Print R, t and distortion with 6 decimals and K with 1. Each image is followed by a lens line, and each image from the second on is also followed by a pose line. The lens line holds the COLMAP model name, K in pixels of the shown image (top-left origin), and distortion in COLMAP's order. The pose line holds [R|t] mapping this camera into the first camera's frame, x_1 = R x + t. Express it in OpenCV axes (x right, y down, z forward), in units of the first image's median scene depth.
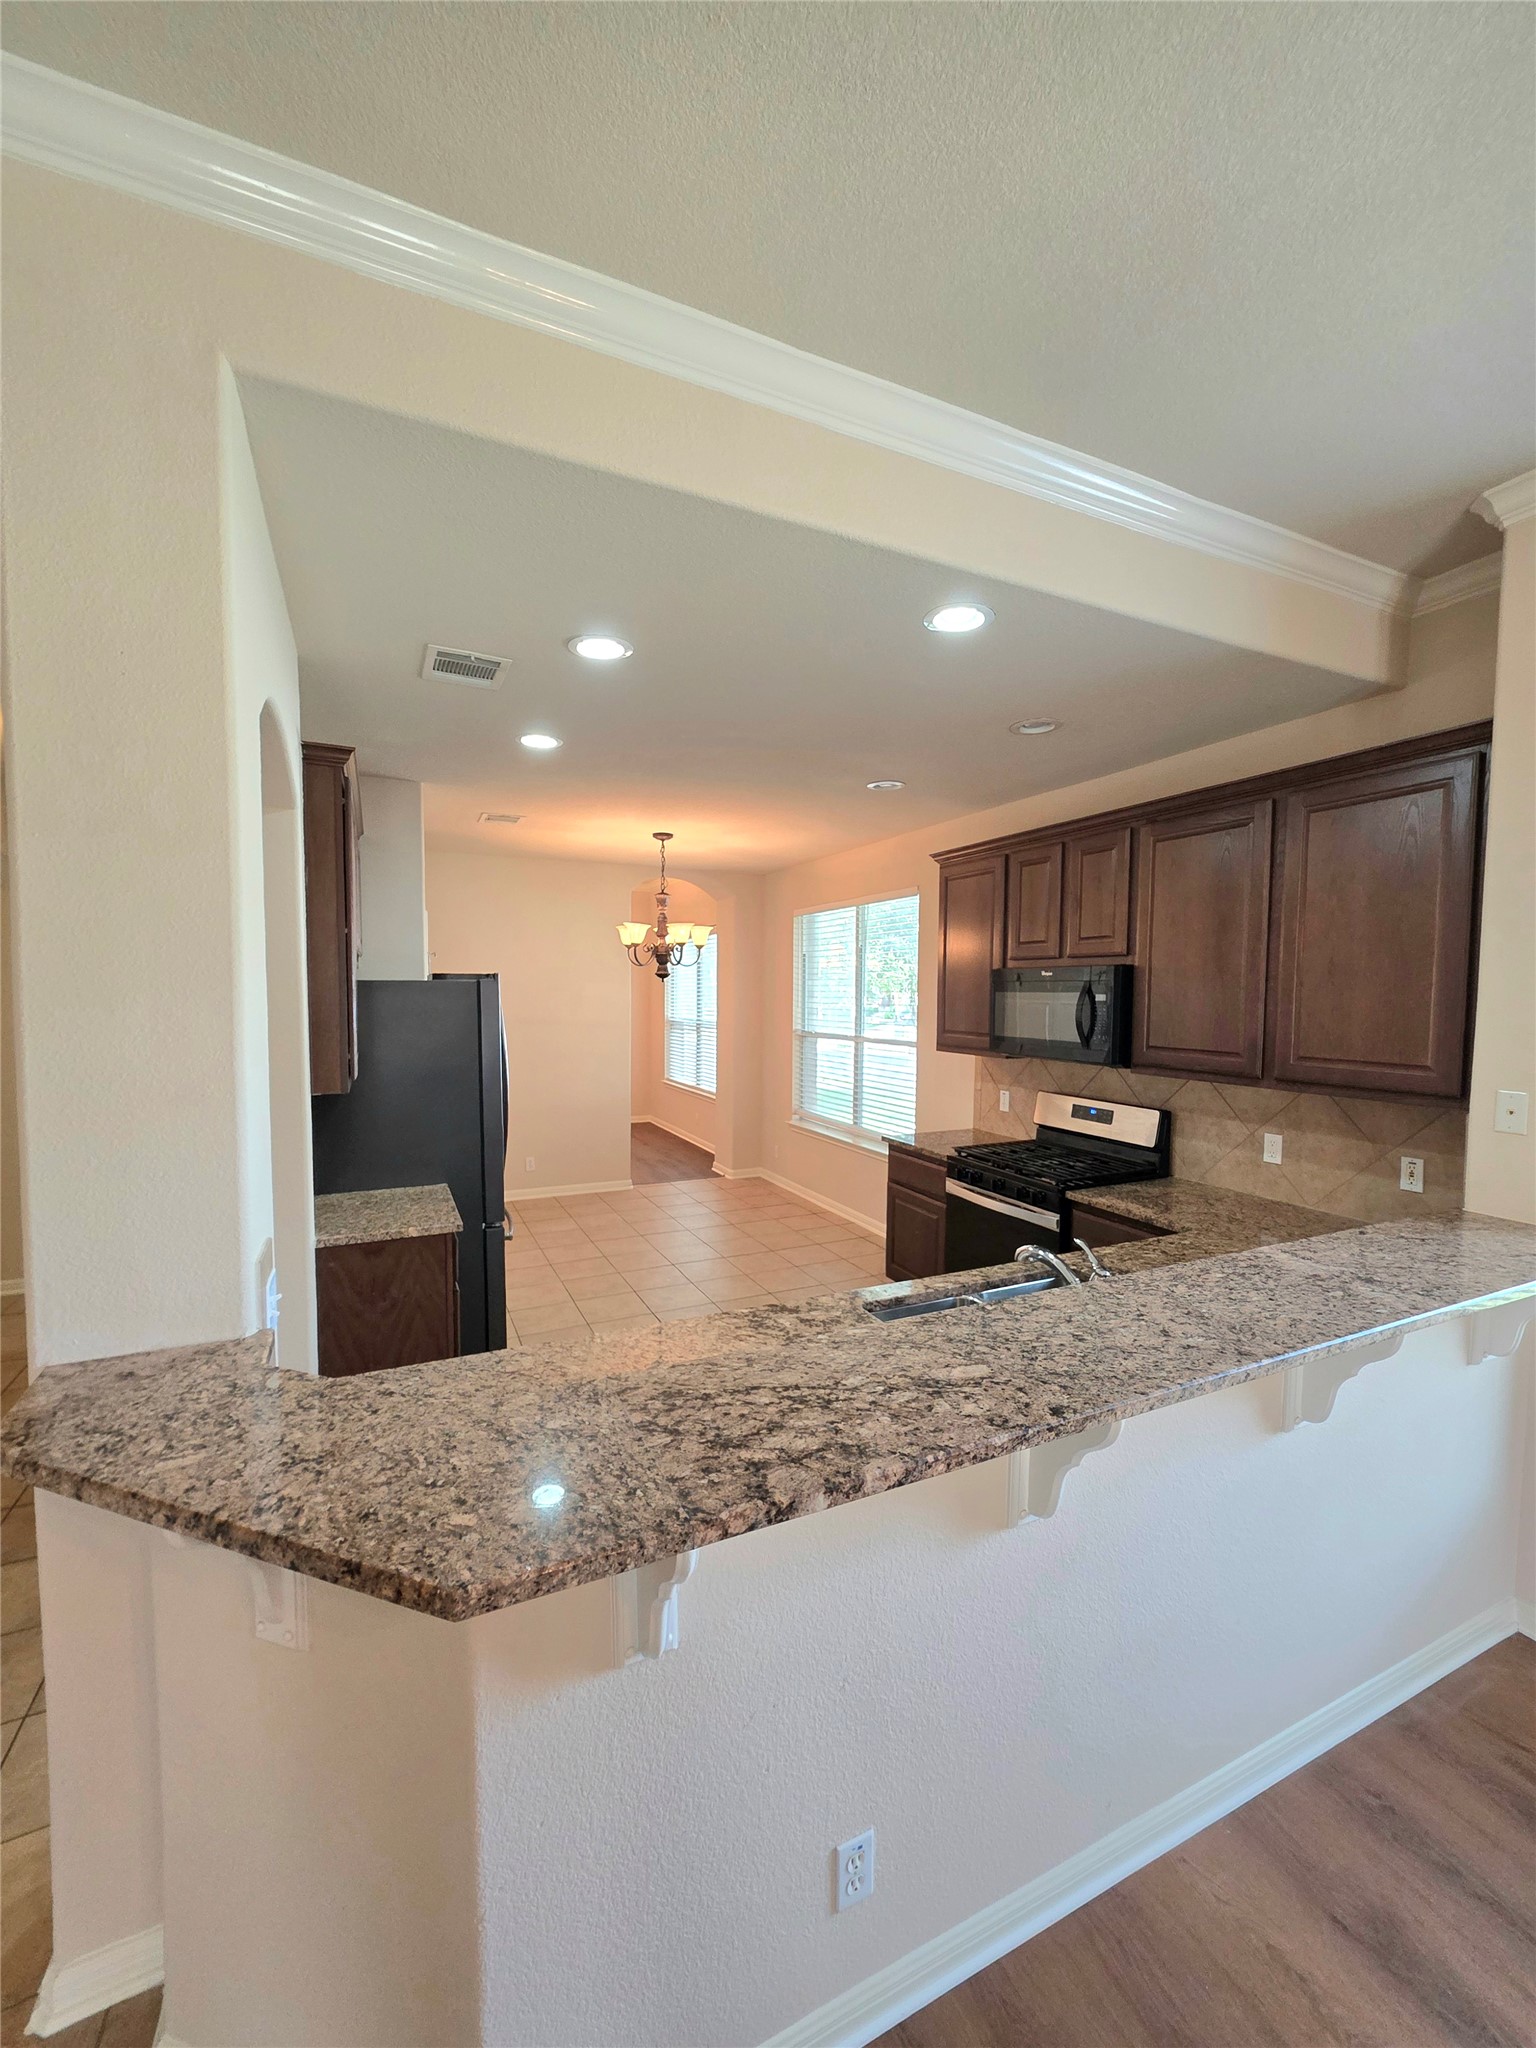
lens RADIAL K [[819.5, 0, 763.6], [0, 819.5, 1039.4], [0, 0, 1]] dist [-0.000938, 0.000928]
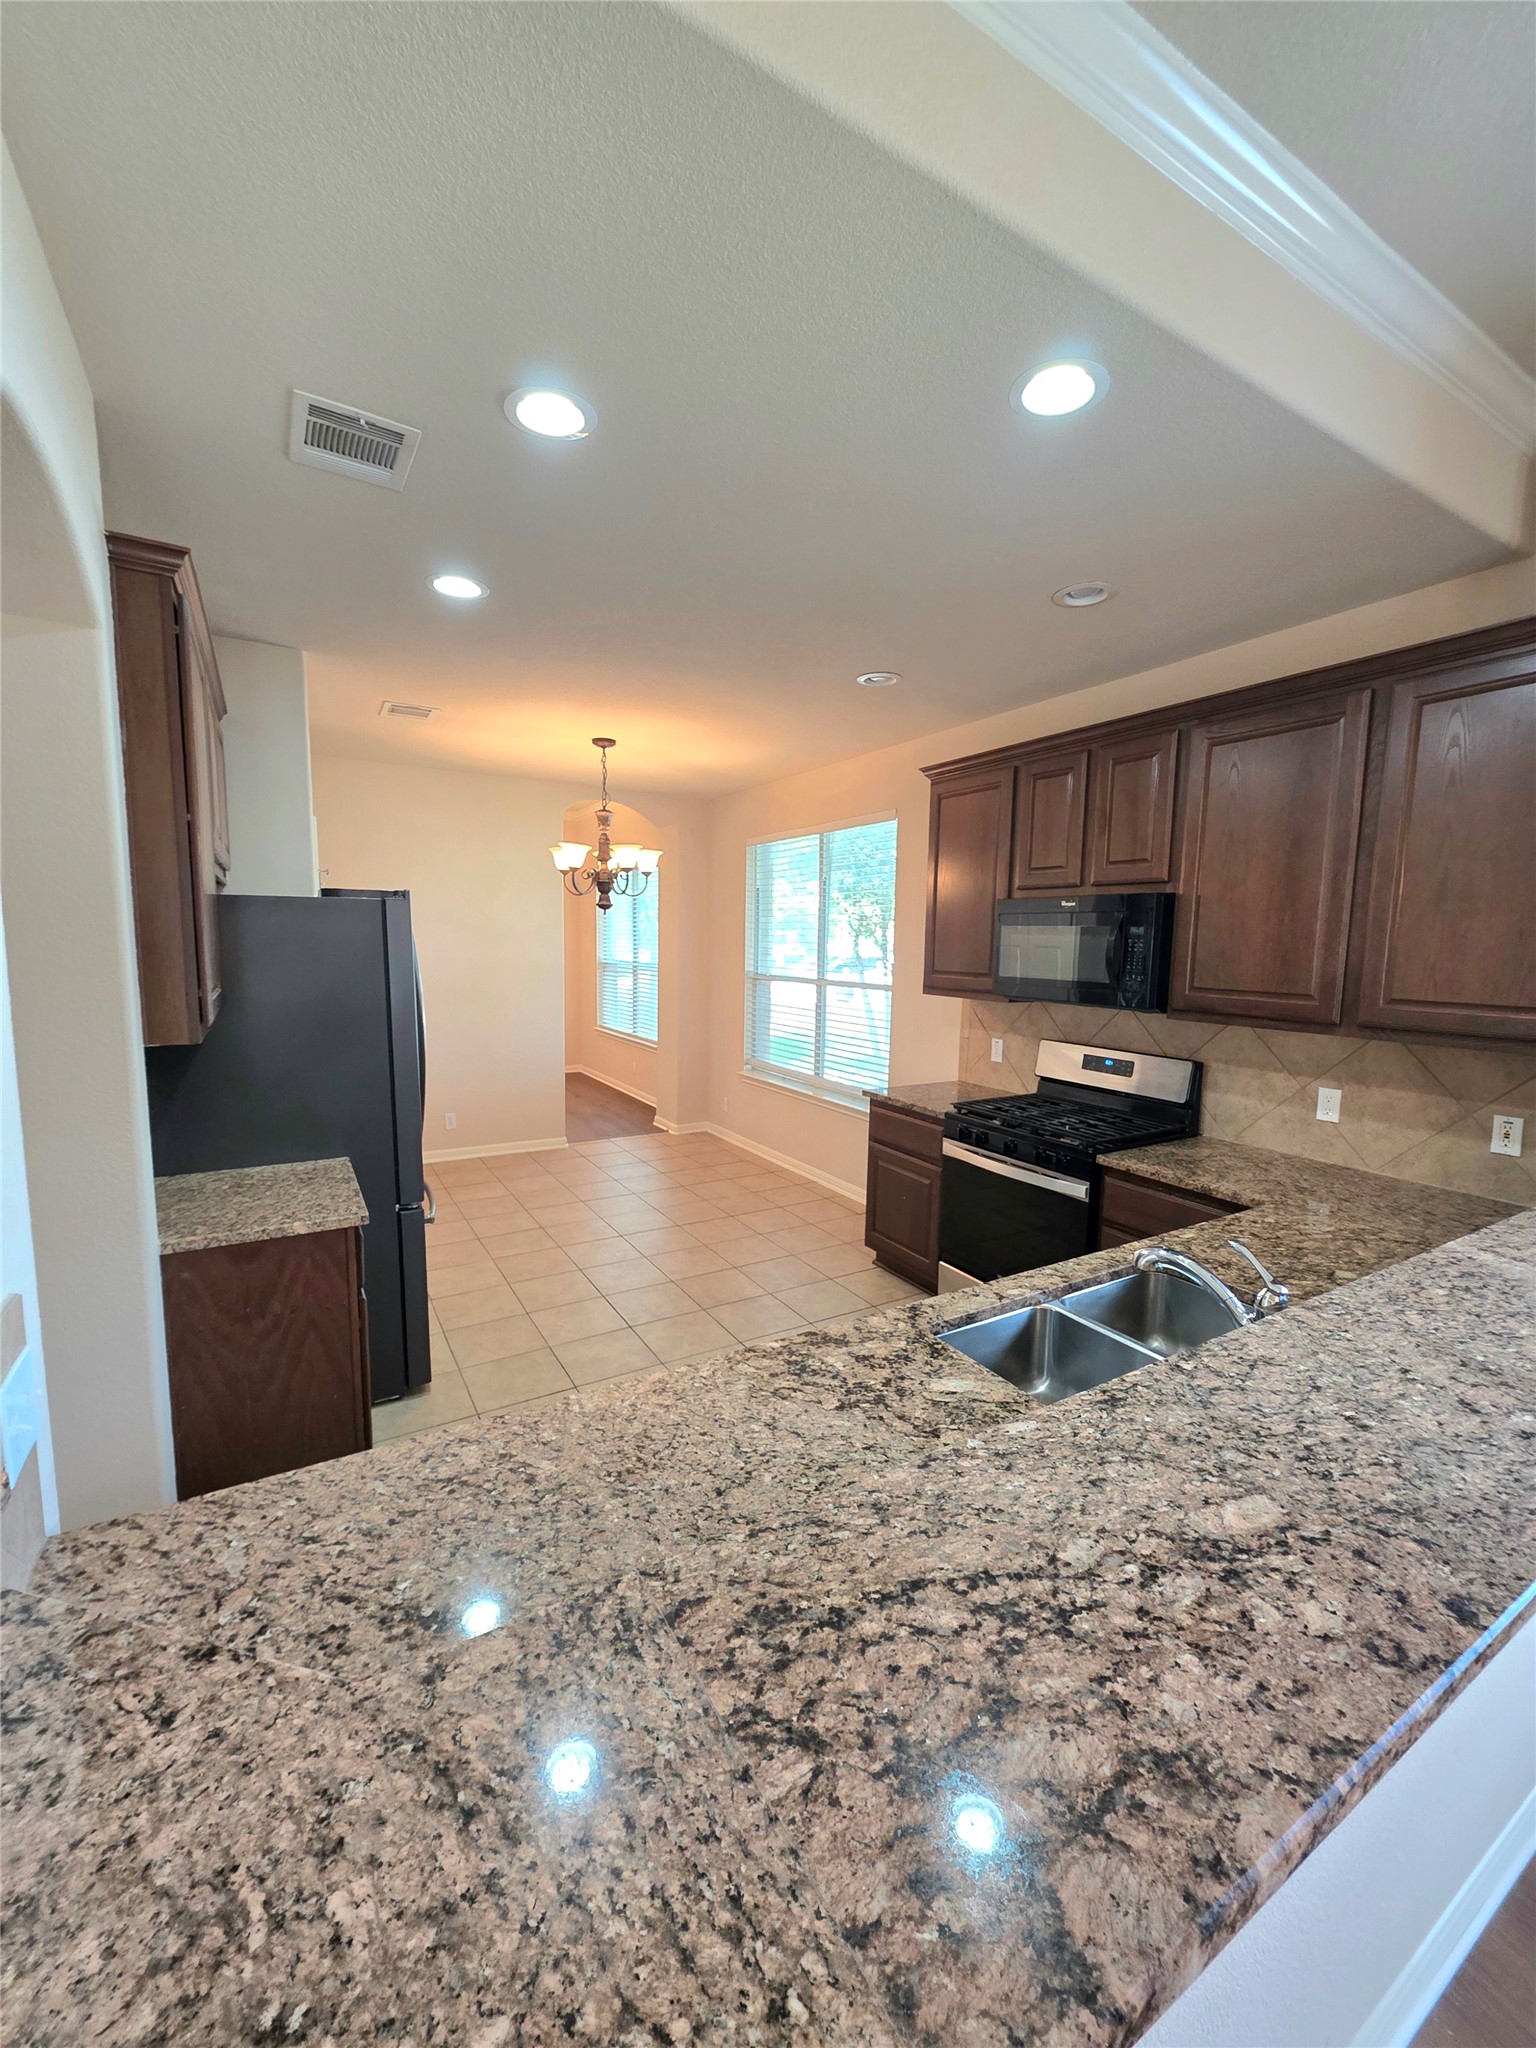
lens RADIAL K [[819.5, 0, 765.4], [0, 819.5, 1038.5], [0, 0, 1]] dist [-0.000938, 0.000928]
pose [[0.995353, -0.000837, 0.096285, -0.073389], [-0.005227, 0.998018, 0.062704, 0.011933], [-0.096147, -0.062916, 0.993377, 0.218345]]
